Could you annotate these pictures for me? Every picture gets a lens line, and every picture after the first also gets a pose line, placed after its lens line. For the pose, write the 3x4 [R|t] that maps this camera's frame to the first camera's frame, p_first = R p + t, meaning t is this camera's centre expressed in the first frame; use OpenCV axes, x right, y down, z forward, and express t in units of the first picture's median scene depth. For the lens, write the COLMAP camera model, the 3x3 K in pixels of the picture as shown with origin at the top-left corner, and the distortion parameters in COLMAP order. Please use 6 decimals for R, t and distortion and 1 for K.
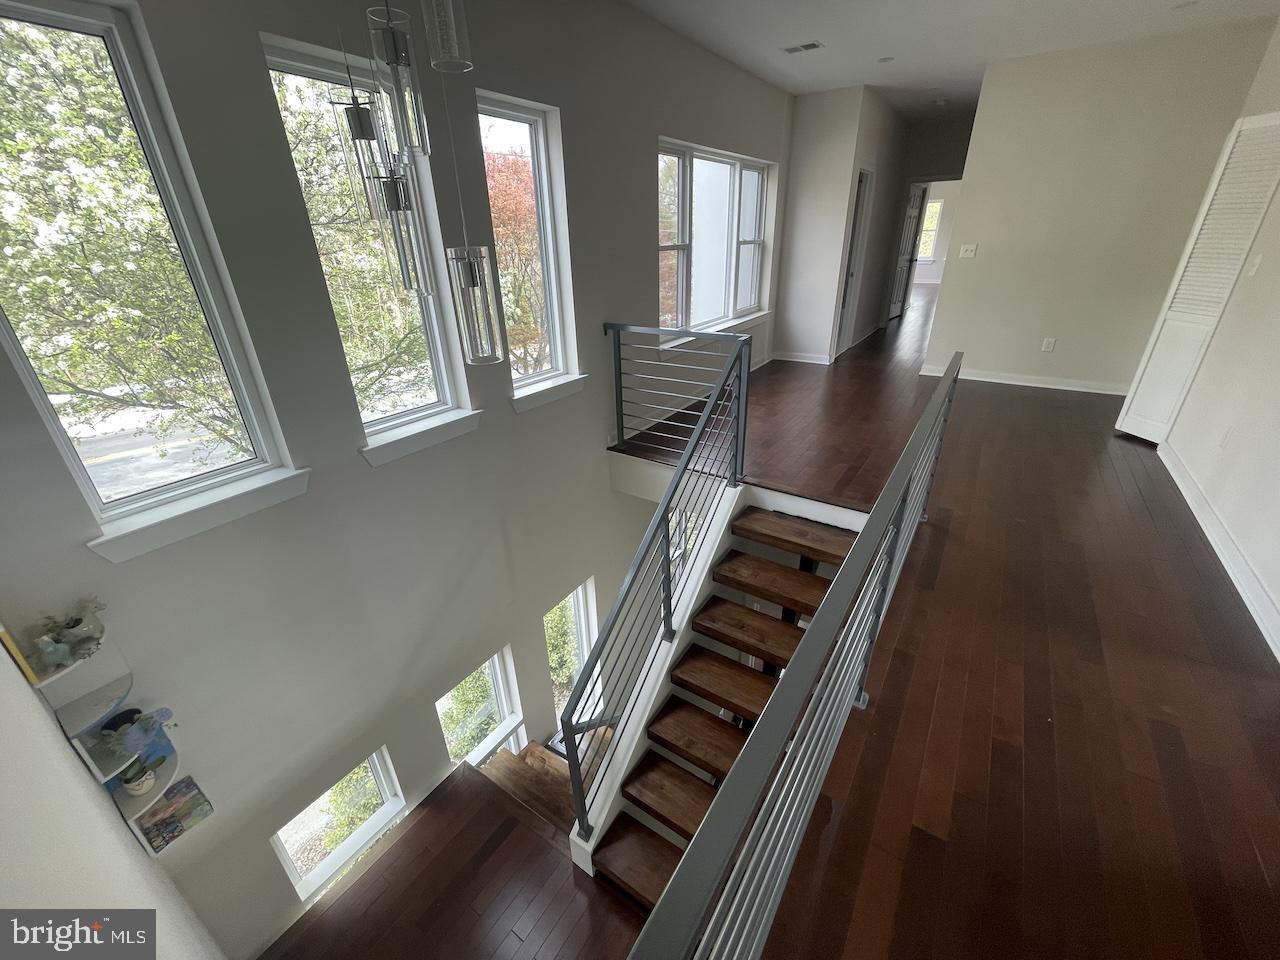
lens RADIAL K [[515.1, 0, 634.8], [0, 515.1, 477.2], [0, 0, 1]] dist [-0.001545, 0.000212]
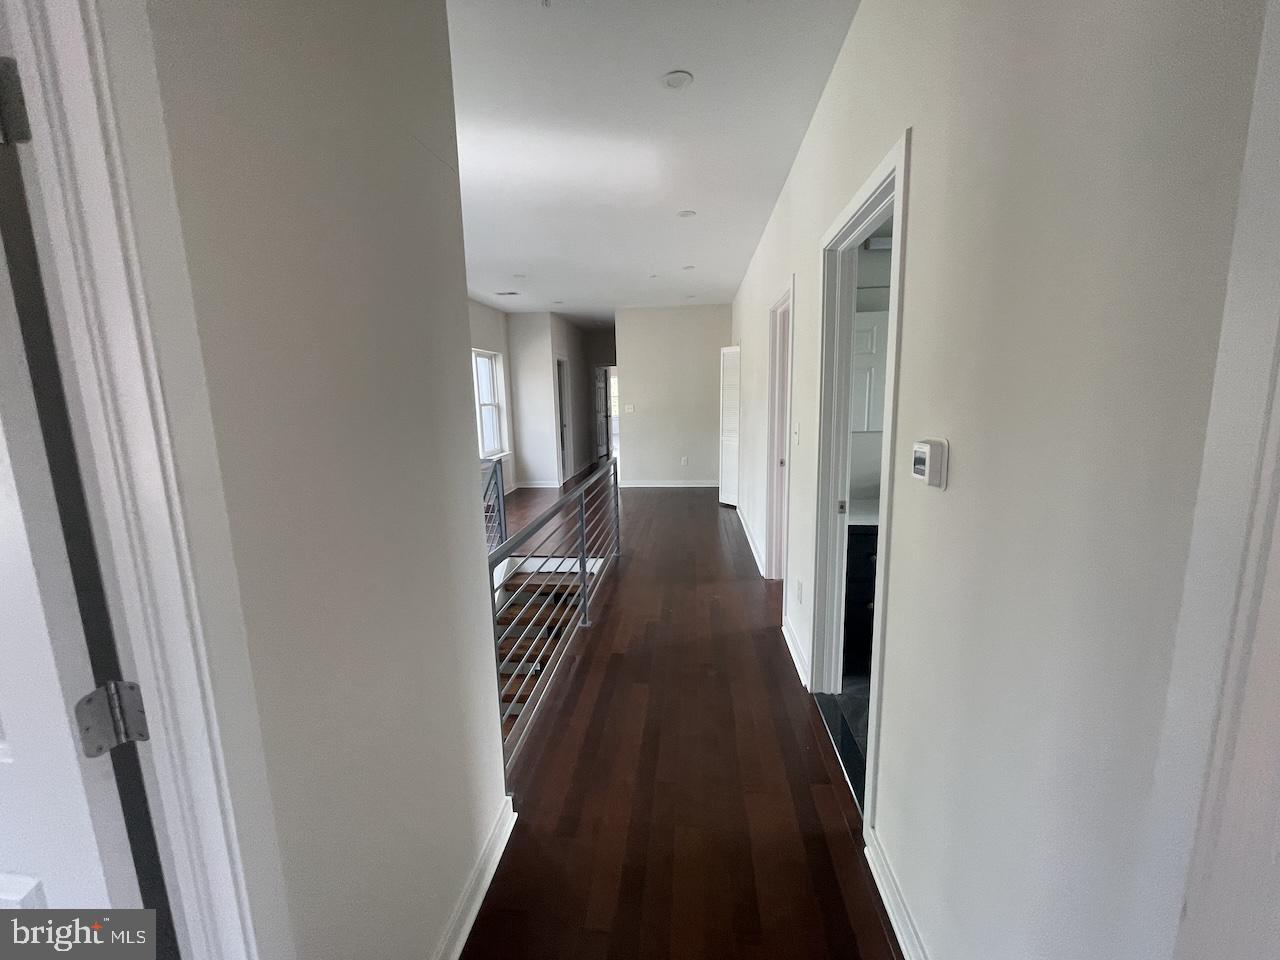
lens RADIAL K [[515.1, 0, 634.8], [0, 515.1, 477.2], [0, 0, 1]] dist [-0.001545, 0.000212]
pose [[0.883979, -0.071005, 0.462104, -0.089272], [0.200387, 0.950551, -0.237271, 0.146565], [-0.422406, 0.302342, 0.854495, -0.311681]]
